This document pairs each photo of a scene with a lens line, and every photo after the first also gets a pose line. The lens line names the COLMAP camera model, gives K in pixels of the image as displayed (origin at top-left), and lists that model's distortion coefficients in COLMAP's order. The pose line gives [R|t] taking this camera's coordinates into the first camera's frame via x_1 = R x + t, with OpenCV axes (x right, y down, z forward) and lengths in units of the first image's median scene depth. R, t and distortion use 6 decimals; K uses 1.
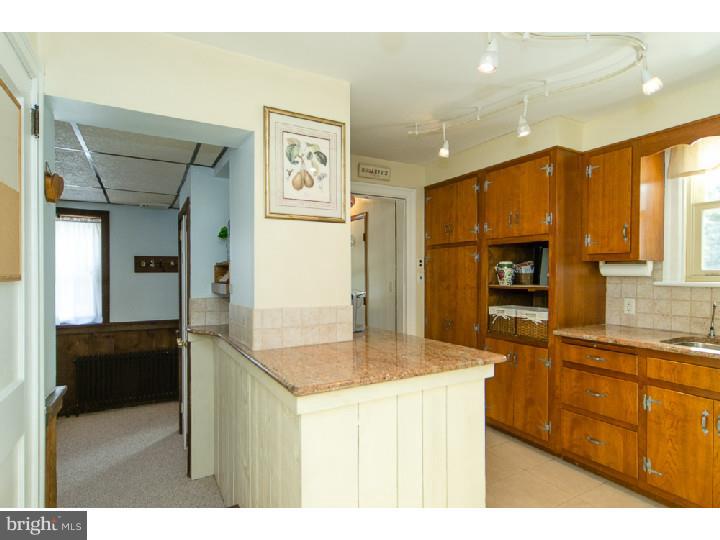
lens RADIAL K [[379.4, 0, 361.8], [0, 379.4, 274.7], [0, 0, 1]] dist [0.002343, 0.001166]
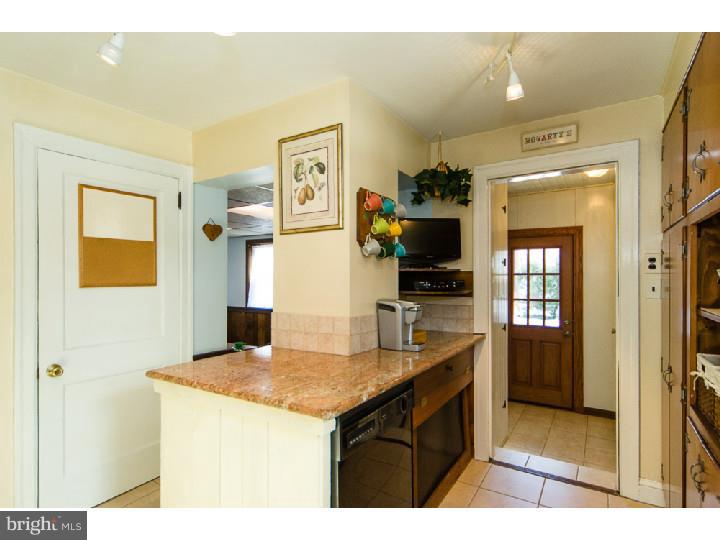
lens RADIAL K [[379.4, 0, 365.4], [0, 379.4, 272.6], [0, 0, 1]] dist [0.002343, 0.001166]
pose [[0.481065, -0.010047, -0.876628, 0.828614], [-0.000060, 0.999934, -0.011493, -0.018041], [0.876685, 0.005582, 0.481032, 0.617935]]
